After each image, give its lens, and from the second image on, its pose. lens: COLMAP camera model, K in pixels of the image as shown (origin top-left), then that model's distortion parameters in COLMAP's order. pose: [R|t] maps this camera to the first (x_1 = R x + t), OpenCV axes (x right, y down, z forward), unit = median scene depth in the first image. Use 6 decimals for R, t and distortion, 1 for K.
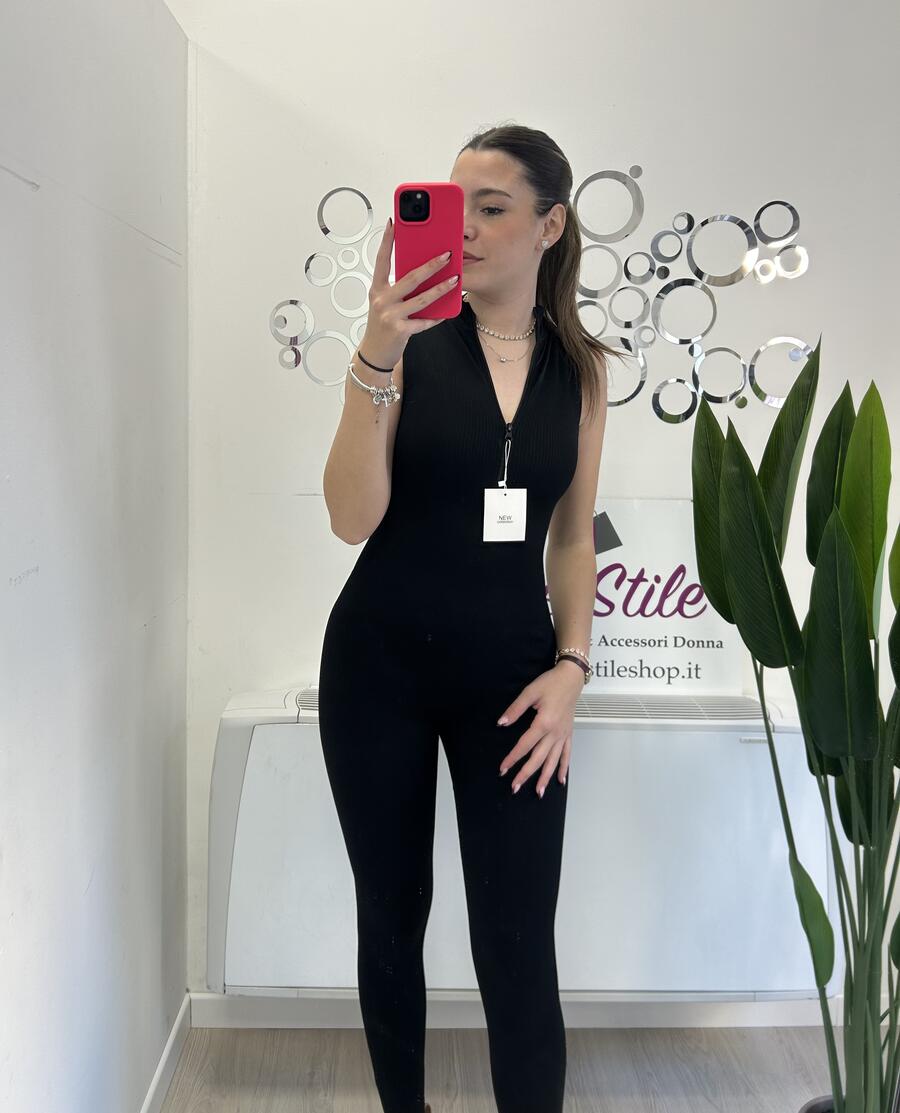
lens RADIAL K [[924.5, 0, 399.7], [0, 924.5, 482.3], [0, 0, 1]] dist [0.040293, -0.050684]
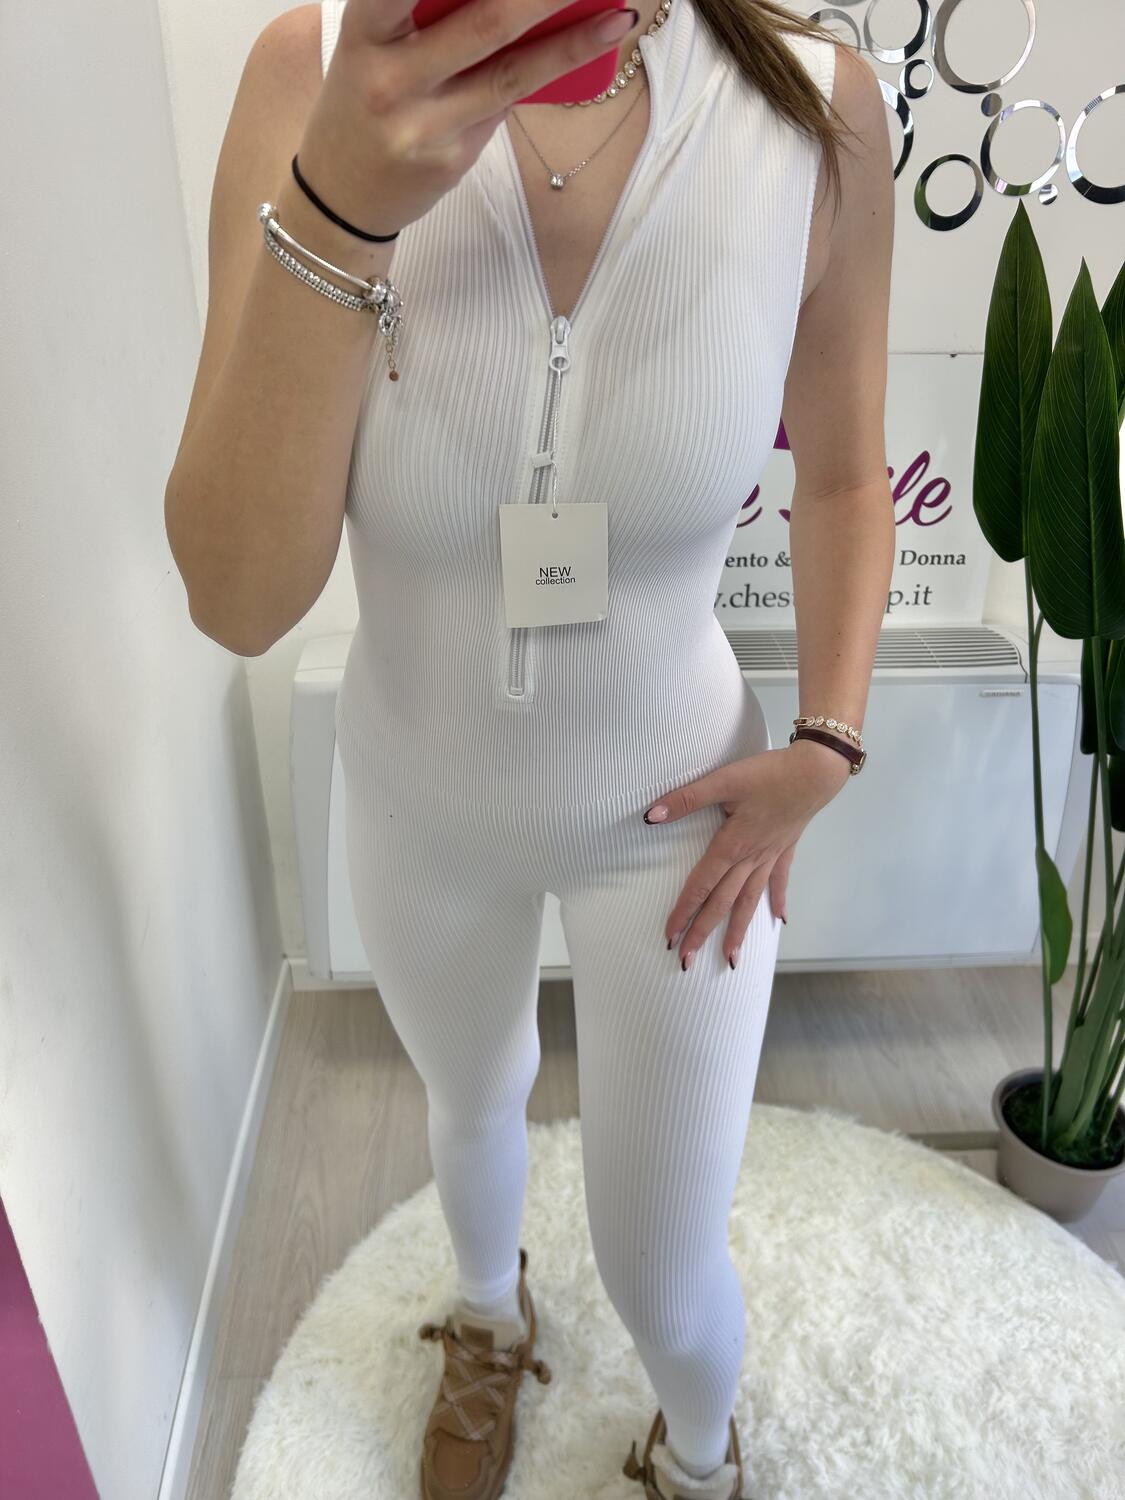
lens RADIAL K [[1075.2, 0, 553.0], [0, 1075.2, 705.4], [0, 0, 1]] dist [0.048666, -0.054531]
pose [[0.997800, -0.037565, 0.054625, -0.031257], [0.012483, 0.915691, 0.401690, -0.069067], [-0.065109, -0.400124, 0.914145, 0.188373]]
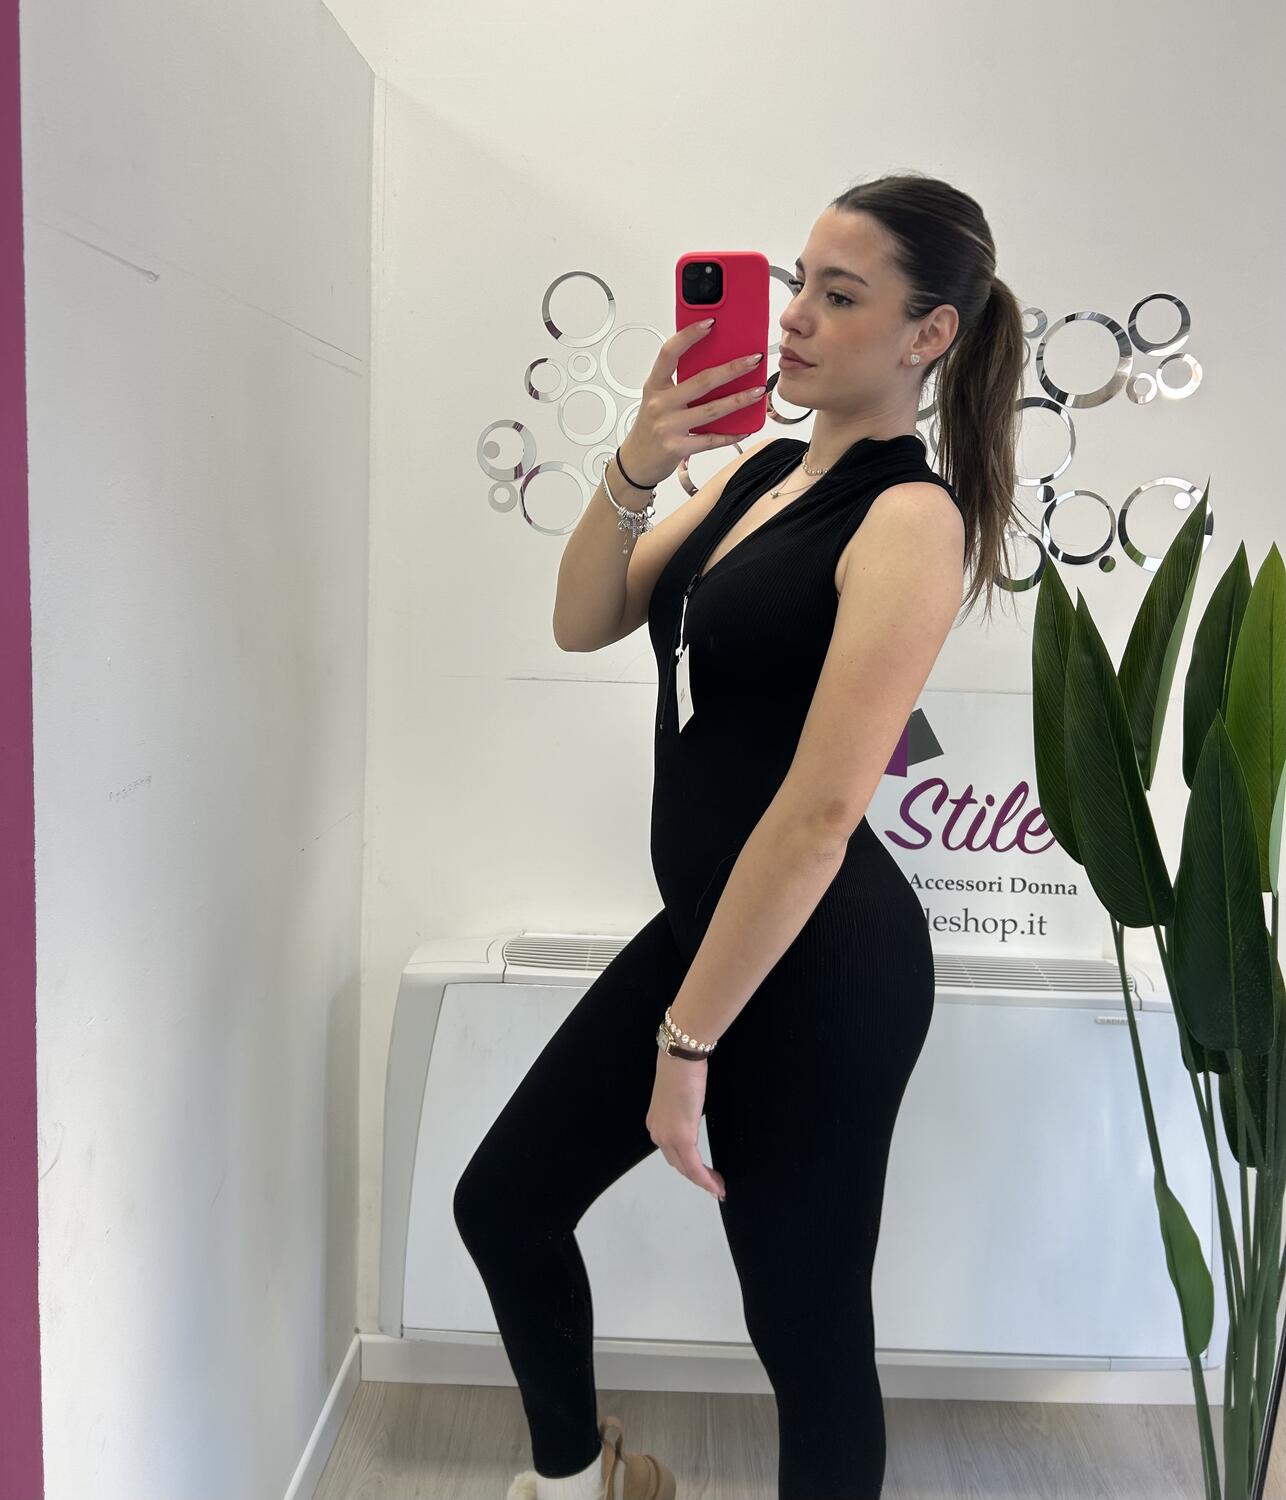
lens RADIAL K [[1233.8, 0, 643.0], [0, 1233.8, 651.6], [0, 0, 1]] dist [0.040422, -0.054771]
pose [[0.999462, 0.016098, -0.028585, 0.026045], [-0.016094, 0.999870, 0.000387, -0.010912], [0.028588, 0.000073, 0.999591, -0.001640]]
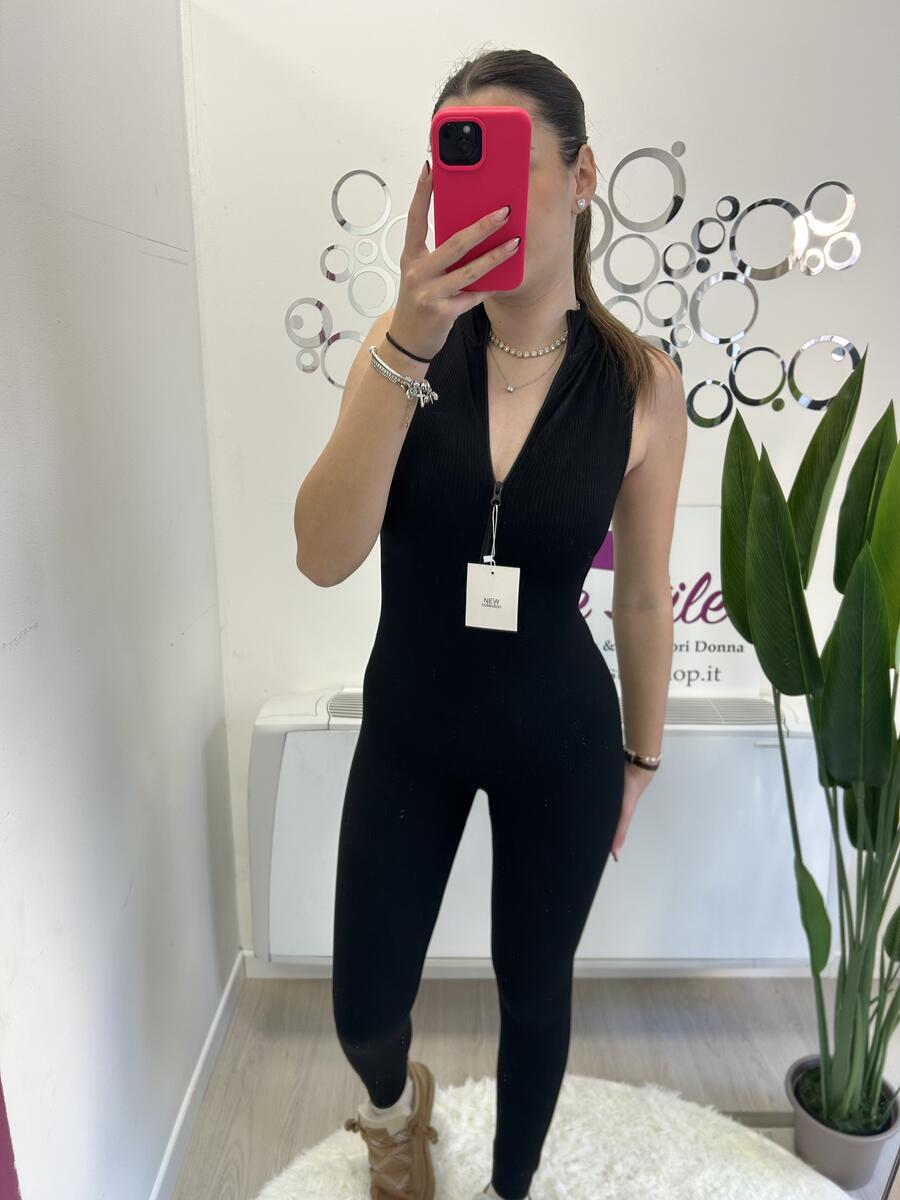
lens RADIAL K [[860.1, 0, 445.9], [0, 860.1, 596.6], [0, 0, 1]] dist [0.048666, -0.054531]
pose [[0.999954, -0.007417, -0.006153, 0.026963], [0.008449, 0.981830, 0.189575, -0.064693], [0.004635, -0.189618, 0.981847, 0.076277]]
